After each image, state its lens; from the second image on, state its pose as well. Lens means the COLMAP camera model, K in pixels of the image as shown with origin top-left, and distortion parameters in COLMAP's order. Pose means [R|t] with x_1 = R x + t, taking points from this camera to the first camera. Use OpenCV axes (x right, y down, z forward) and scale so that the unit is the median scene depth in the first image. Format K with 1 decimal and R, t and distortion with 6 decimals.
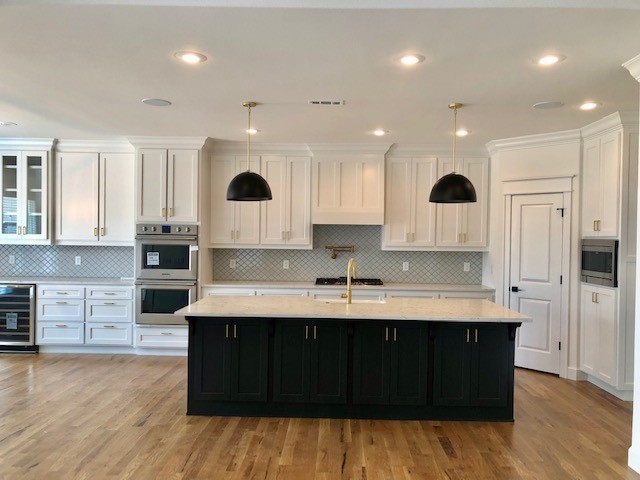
lens RADIAL K [[530.8, 0, 324.1], [0, 530.8, 244.6], [0, 0, 1]] dist [0.048608, -0.032863]
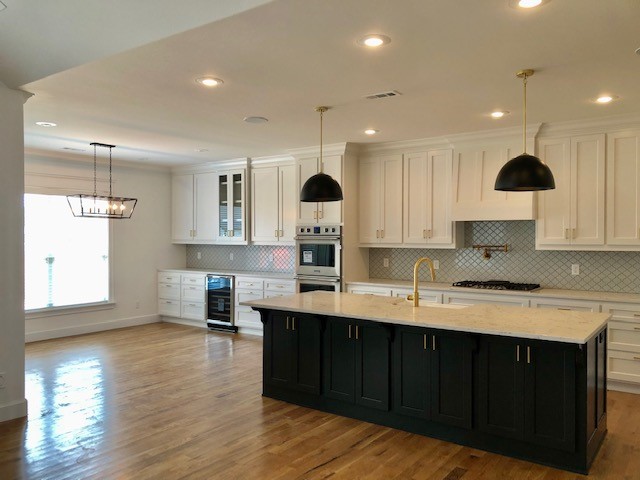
lens RADIAL K [[530.8, 0, 318.4], [0, 530.8, 240.5], [0, 0, 1]] dist [0.048608, -0.032863]
pose [[0.814957, -0.008547, -0.579458, 0.341963], [0.003222, 0.999943, -0.010216, 0.003742], [0.579512, 0.006459, 0.814938, 0.109384]]
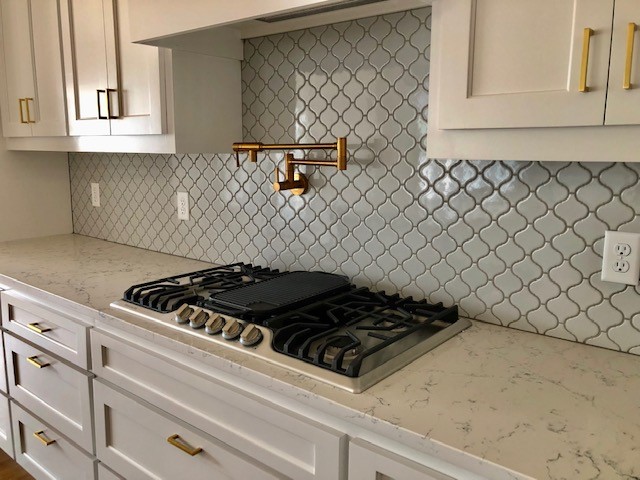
lens RADIAL K [[530.8, 0, 319.6], [0, 530.8, 239.0], [0, 0, 1]] dist [0.048608, -0.032863]
pose [[0.773799, 0.095286, -0.626223, 0.204570], [-0.010546, 0.990422, 0.137672, 0.014640], [0.633343, -0.099926, 0.767392, 0.898687]]
